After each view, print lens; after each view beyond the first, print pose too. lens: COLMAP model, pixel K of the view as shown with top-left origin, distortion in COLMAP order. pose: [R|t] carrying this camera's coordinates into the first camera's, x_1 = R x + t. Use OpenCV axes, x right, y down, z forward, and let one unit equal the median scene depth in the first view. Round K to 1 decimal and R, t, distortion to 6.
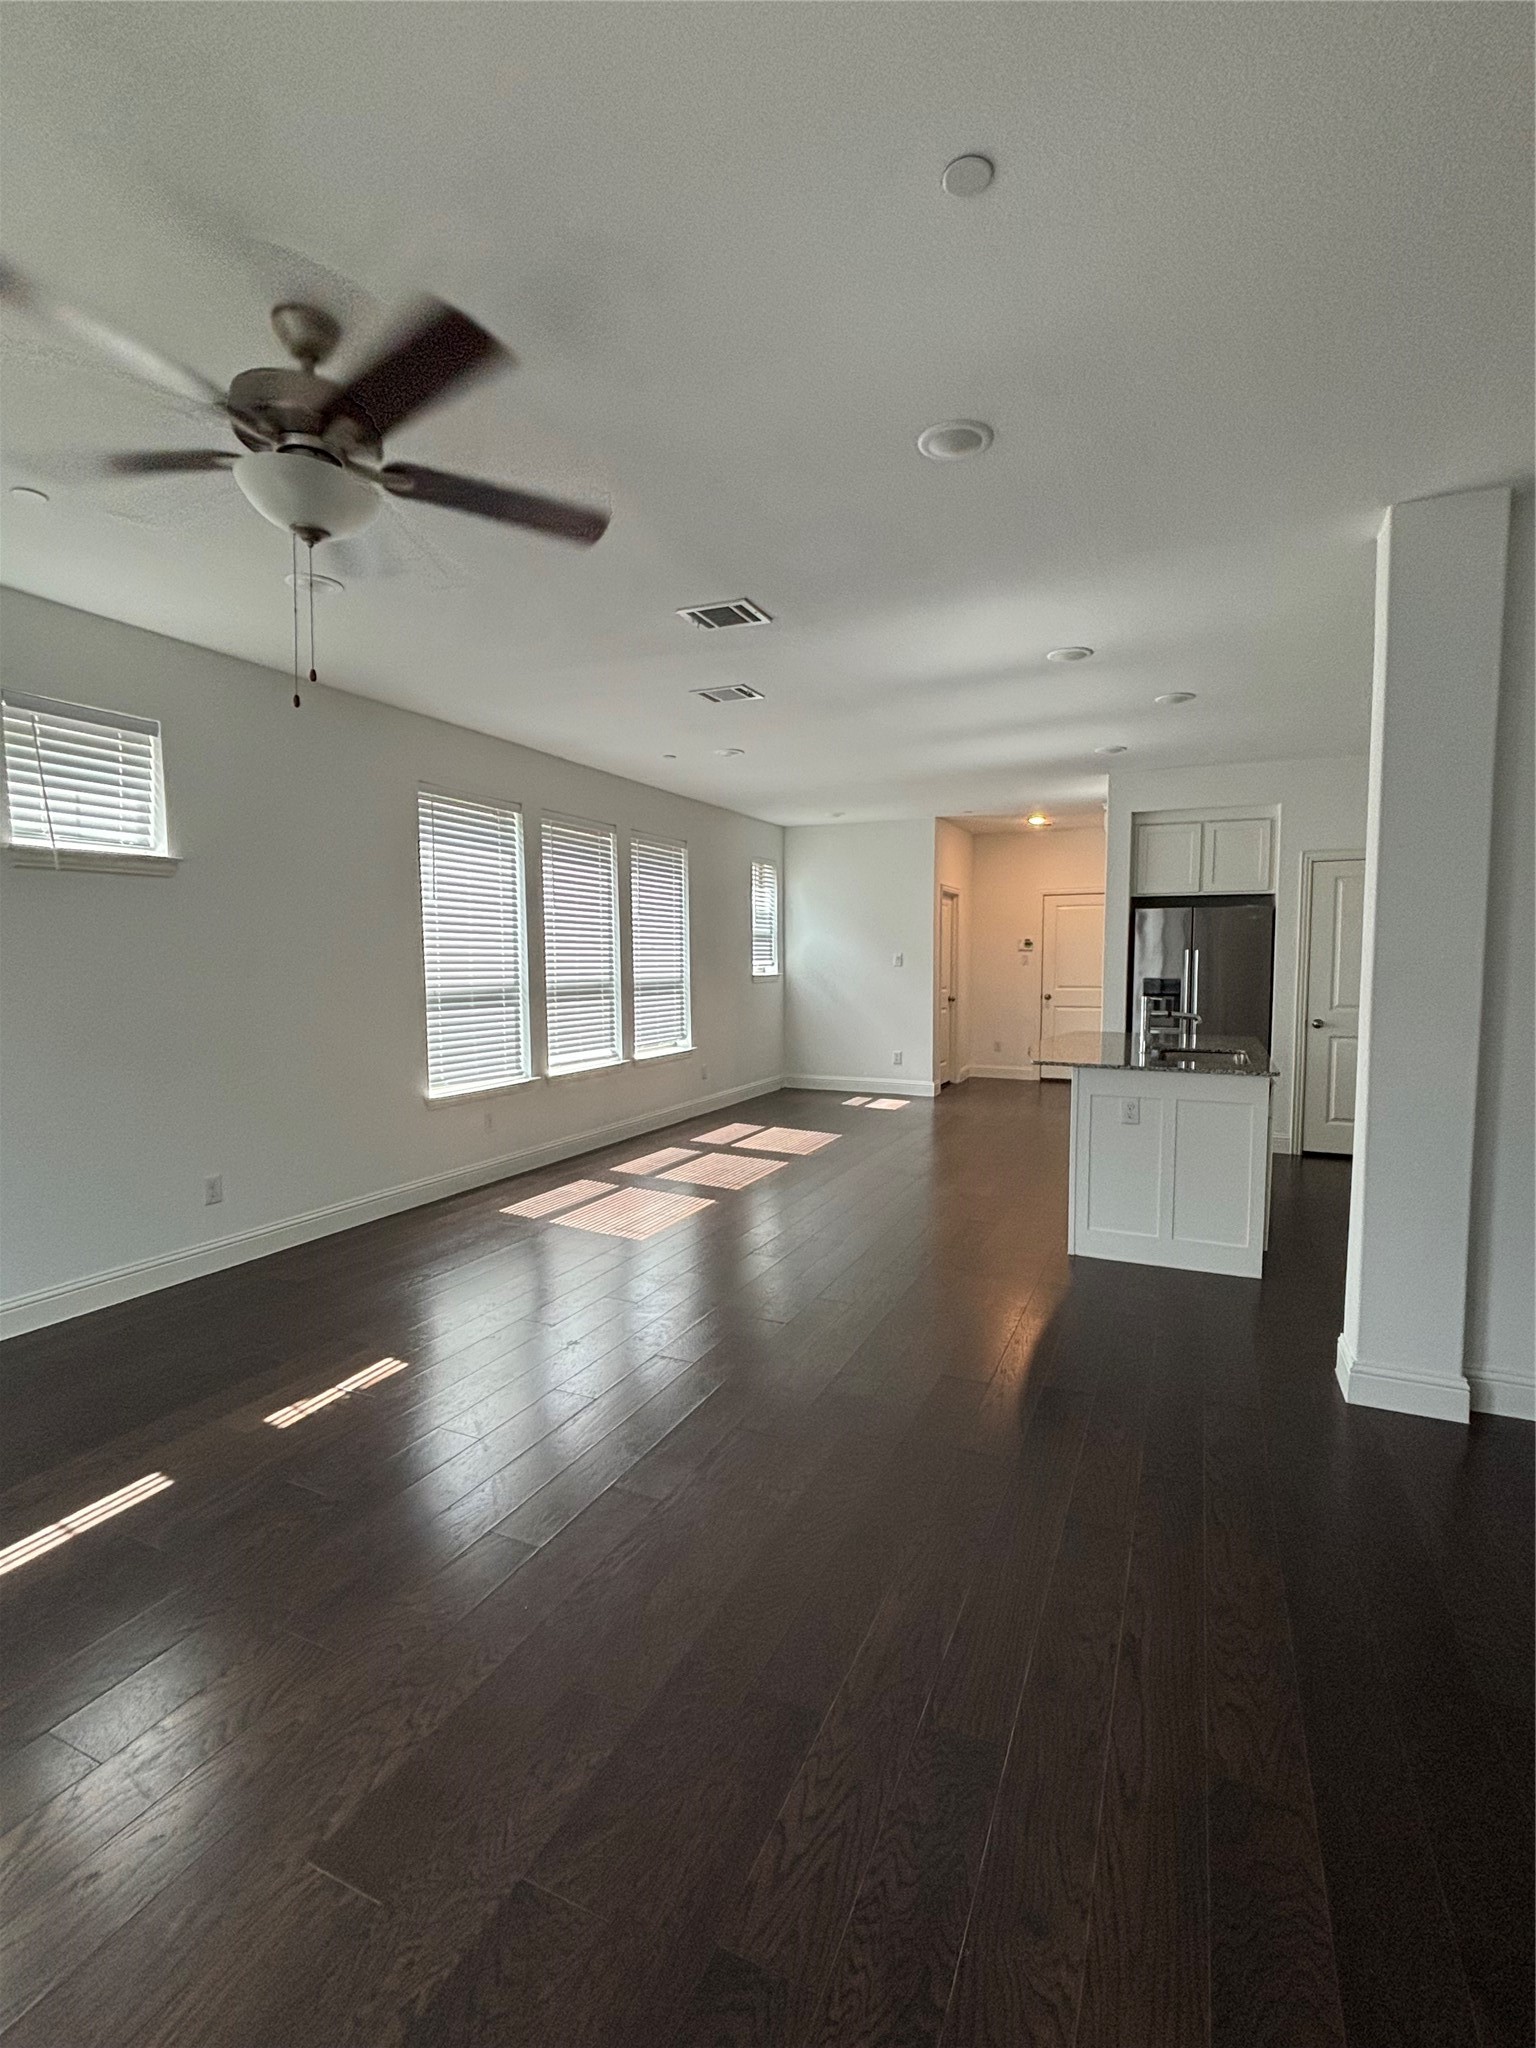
lens RADIAL K [[948.6, 0, 768.0], [0, 948.6, 1024.0], [0, 0, 1]] dist [-0.000826, -0.000121]
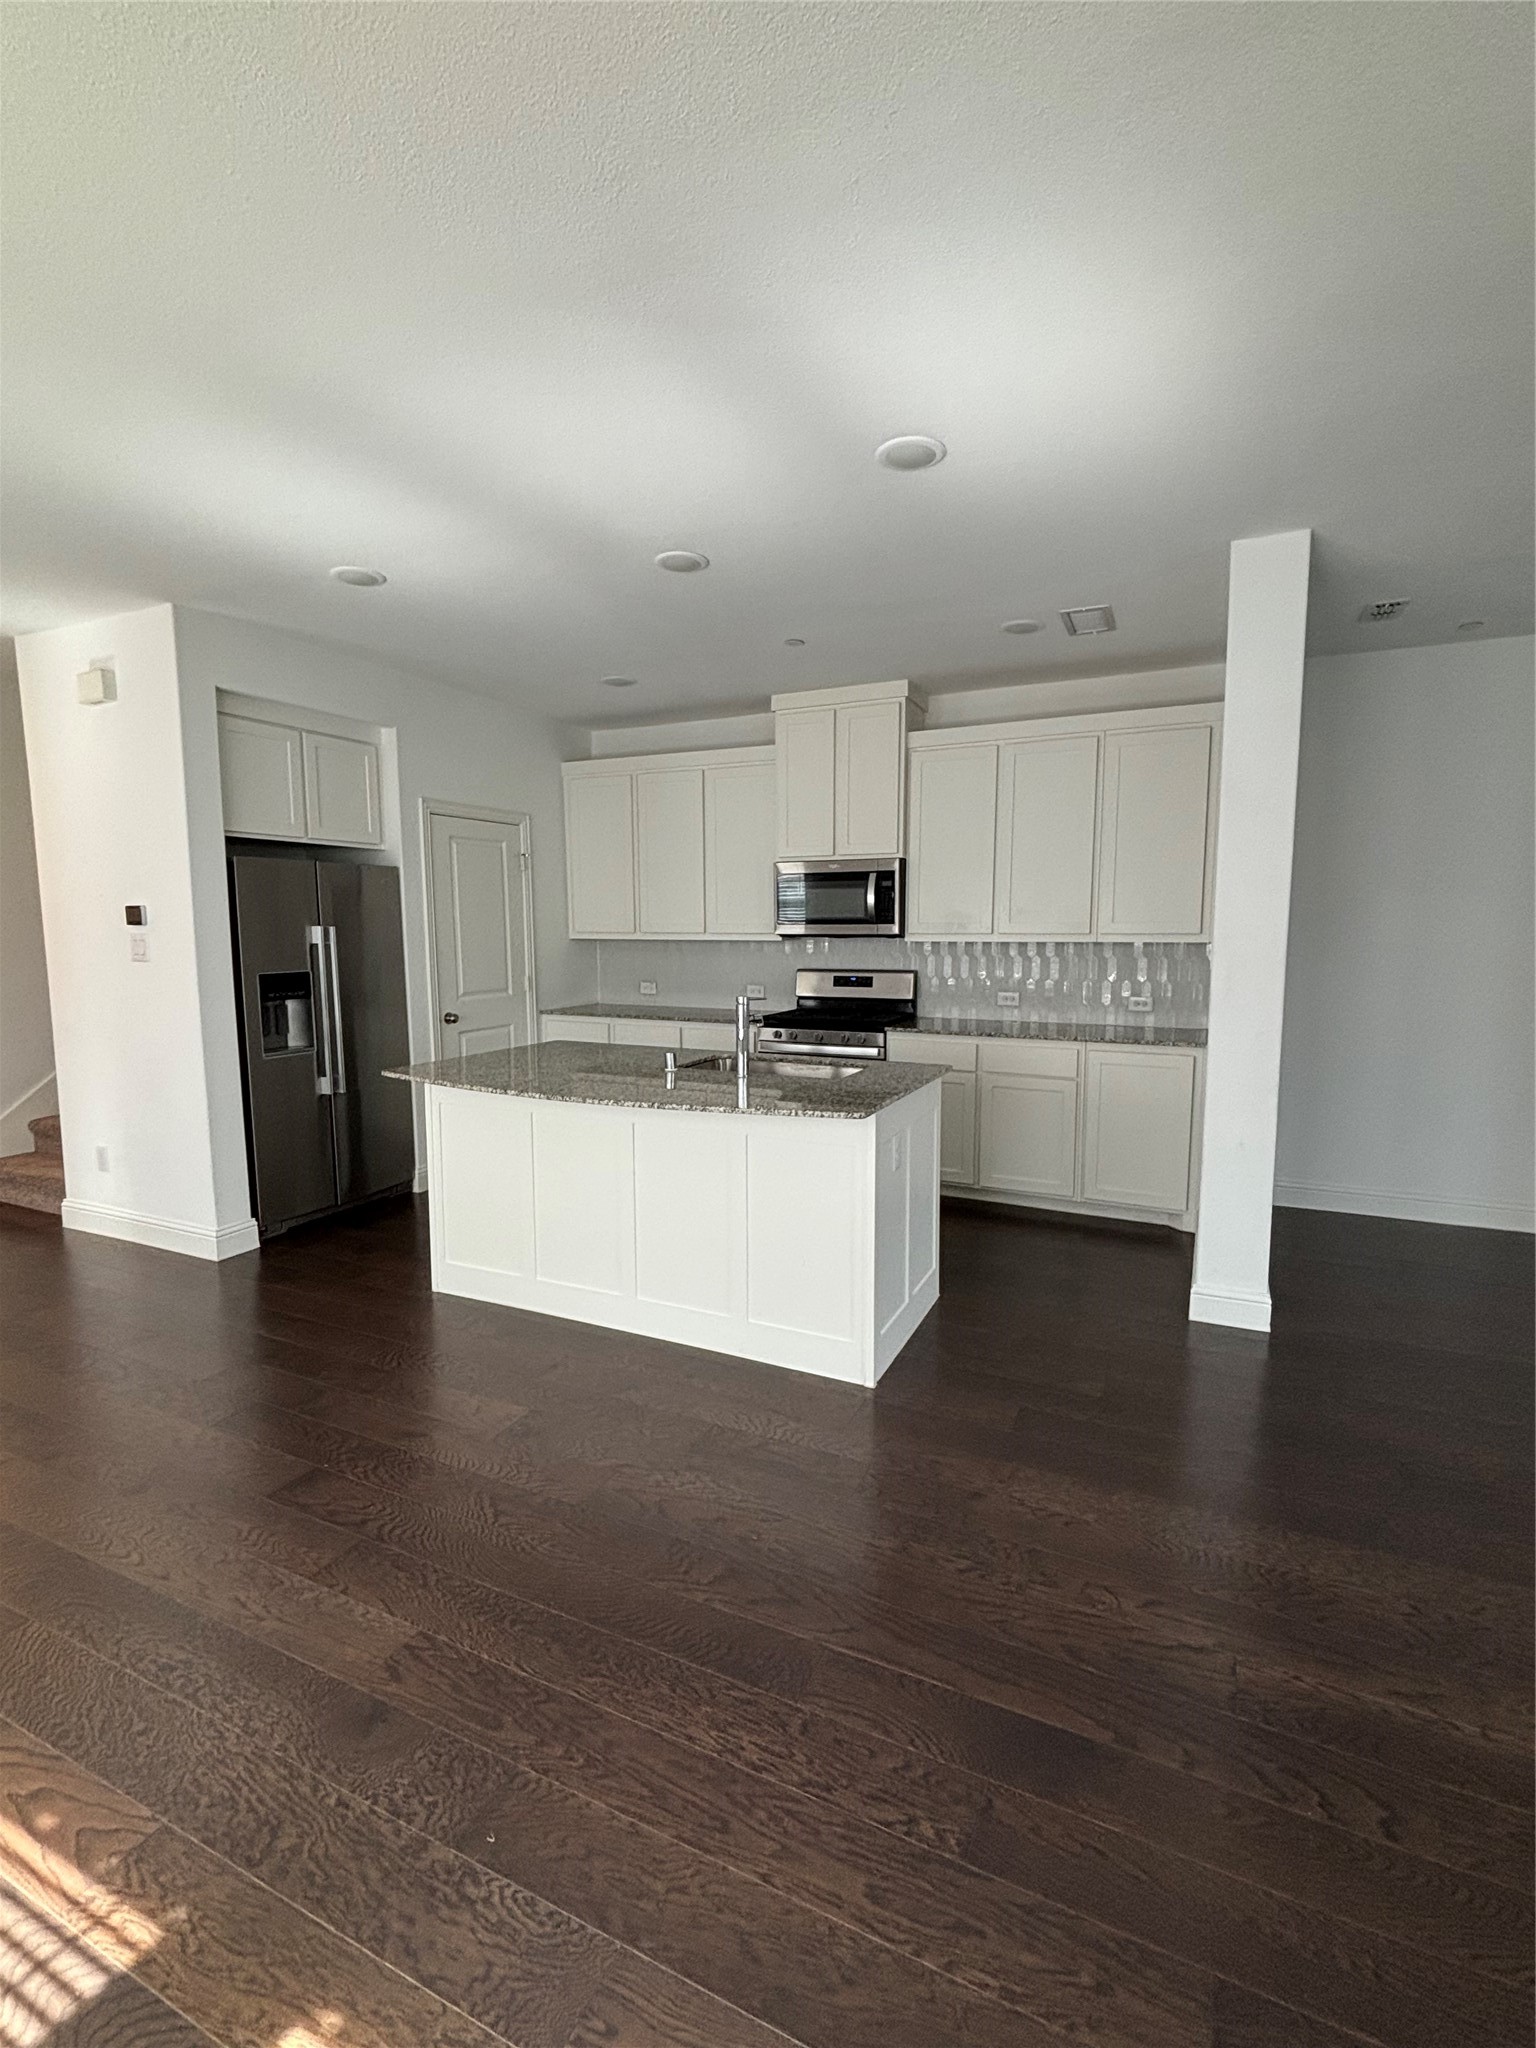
lens RADIAL K [[948.6, 0, 768.0], [0, 948.6, 1024.0], [0, 0, 1]] dist [-0.000826, -0.000121]
pose [[0.037823, -0.107222, 0.993515, -0.219456], [0.070321, 0.992048, 0.104386, -0.063108], [-0.996807, 0.065917, 0.045062, 0.724884]]
